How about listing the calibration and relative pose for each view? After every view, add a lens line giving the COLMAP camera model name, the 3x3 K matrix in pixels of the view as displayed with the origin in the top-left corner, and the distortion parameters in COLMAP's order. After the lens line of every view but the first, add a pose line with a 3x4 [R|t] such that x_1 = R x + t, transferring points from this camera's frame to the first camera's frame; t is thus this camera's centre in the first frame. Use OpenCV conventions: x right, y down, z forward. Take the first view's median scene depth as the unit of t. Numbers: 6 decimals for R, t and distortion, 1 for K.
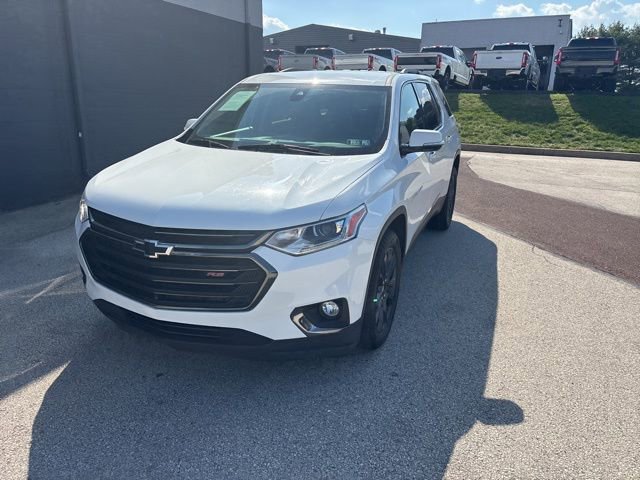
lens RADIAL K [[470.4, 0, 325.7], [0, 470.4, 237.5], [0, 0, 1]] dist [0.058329, -0.061245]
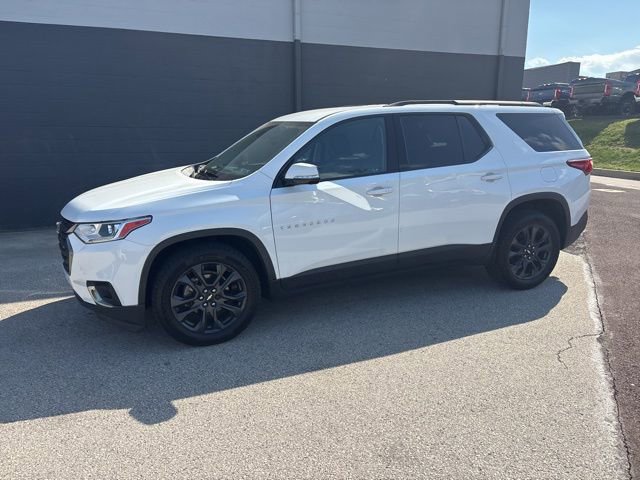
lens RADIAL K [[470.0, 0, 319.1], [0, 470.0, 238.4], [0, 0, 1]] dist [0.065701, -0.074575]
pose [[0.704956, 0.140648, -0.695165, 0.900908], [-0.185568, 0.982574, 0.010615, -0.076697], [0.684545, 0.121517, 0.718771, 0.278761]]
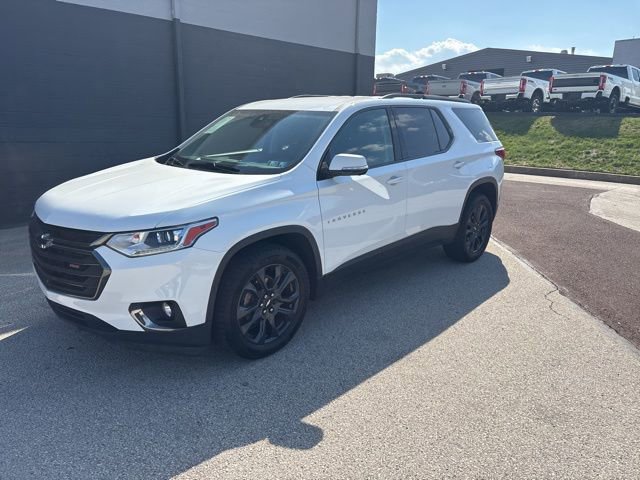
lens RADIAL K [[467.3, 0, 325.3], [0, 467.3, 239.0], [0, 0, 1]] dist [0.062709, -0.061041]
pose [[0.936037, 0.084056, -0.341716, 0.481868], [-0.099690, 0.994613, -0.028416, -0.012163], [0.337486, 0.060664, 0.939374, 0.048427]]
